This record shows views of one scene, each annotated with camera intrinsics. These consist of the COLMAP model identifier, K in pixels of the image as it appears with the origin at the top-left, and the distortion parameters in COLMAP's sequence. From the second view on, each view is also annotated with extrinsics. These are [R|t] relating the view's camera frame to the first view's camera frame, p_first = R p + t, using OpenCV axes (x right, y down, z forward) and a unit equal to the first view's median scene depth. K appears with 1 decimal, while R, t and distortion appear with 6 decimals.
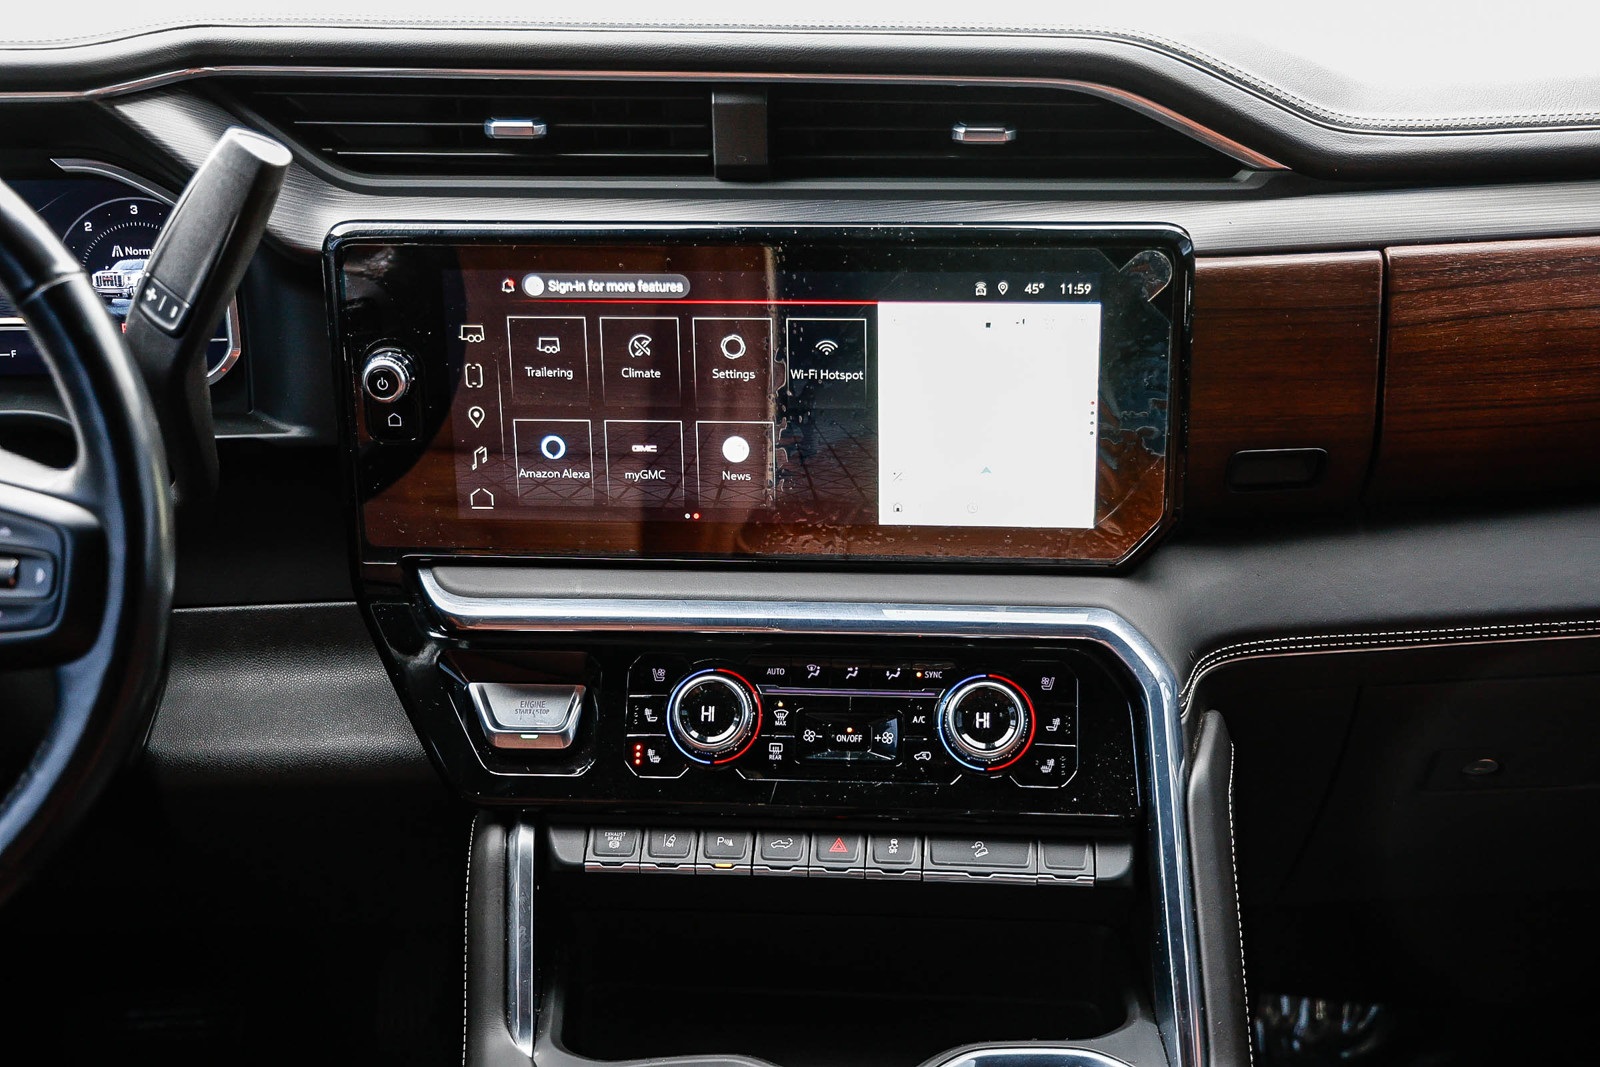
lens RADIAL K [[2276.7, 0, 804.1], [0, 2276.7, 525.9], [0, 0, 1]] dist [0.088421, 0.079315]
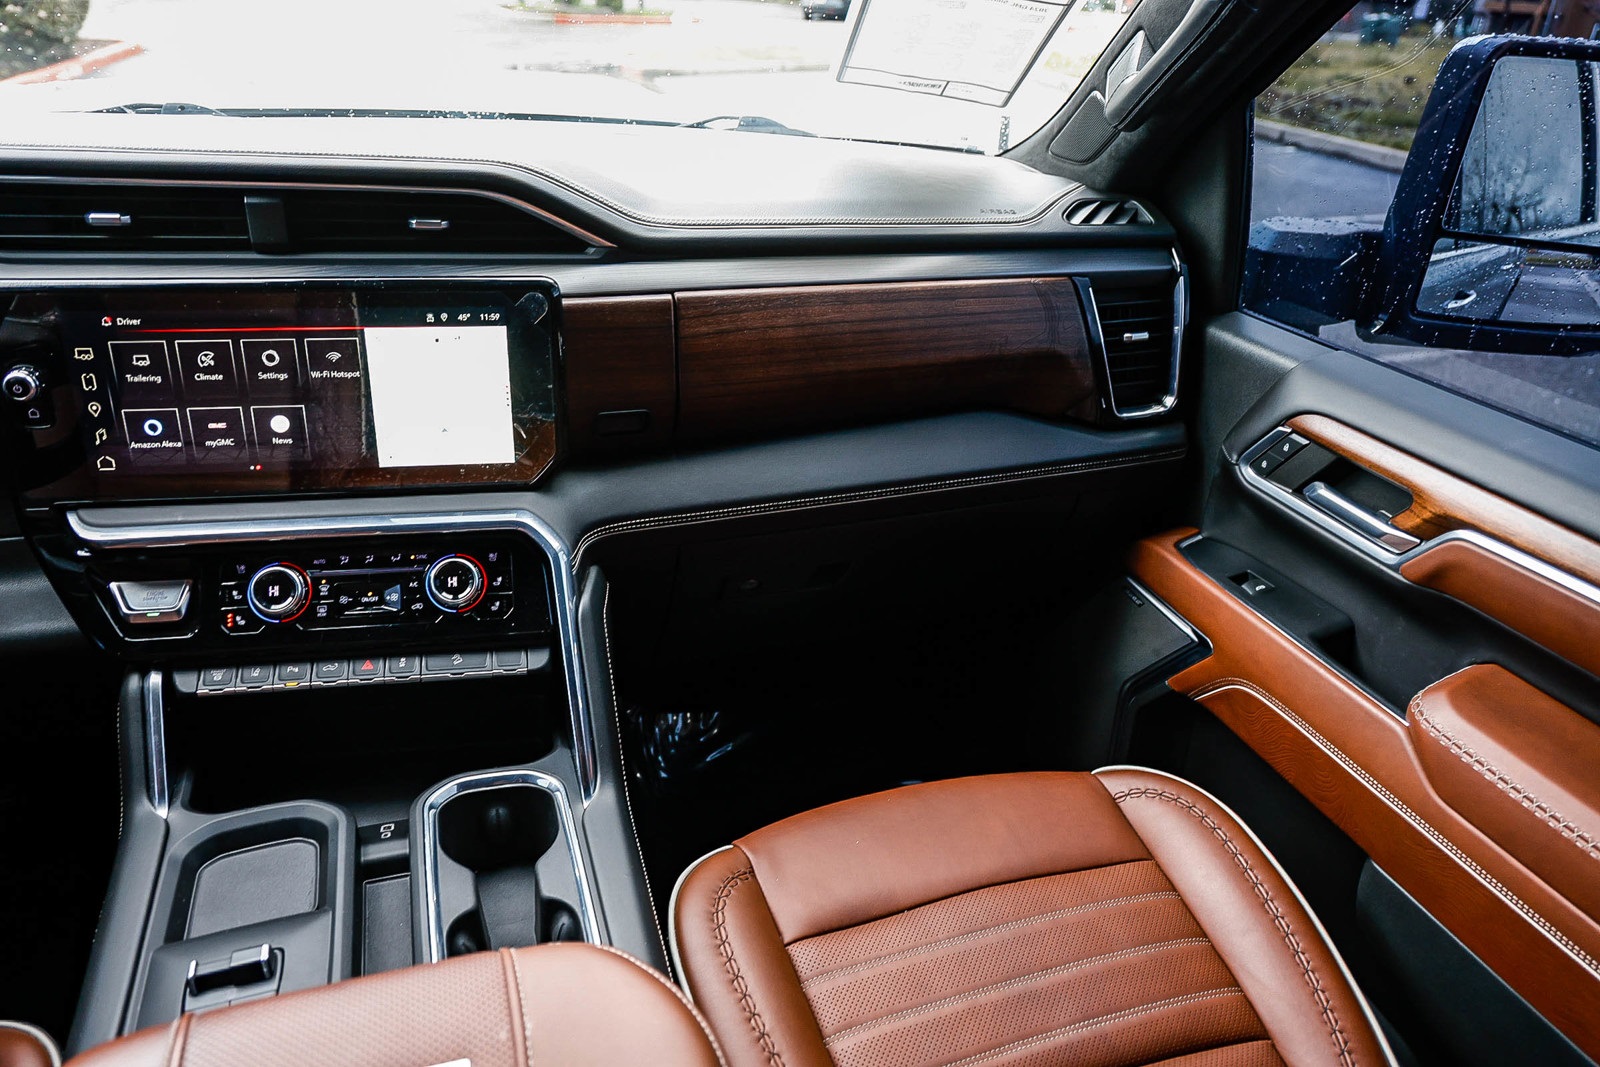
lens RADIAL K [[1110.2, 0, 799.1], [0, 1110.2, 529.7], [0, 0, 1]] dist [-0.047700, 0.051776]
pose [[0.956058, -0.066154, 0.285616, 0.091653], [0.052778, 0.997129, 0.054289, 0.017295], [-0.288388, -0.036829, 0.956805, 0.161259]]
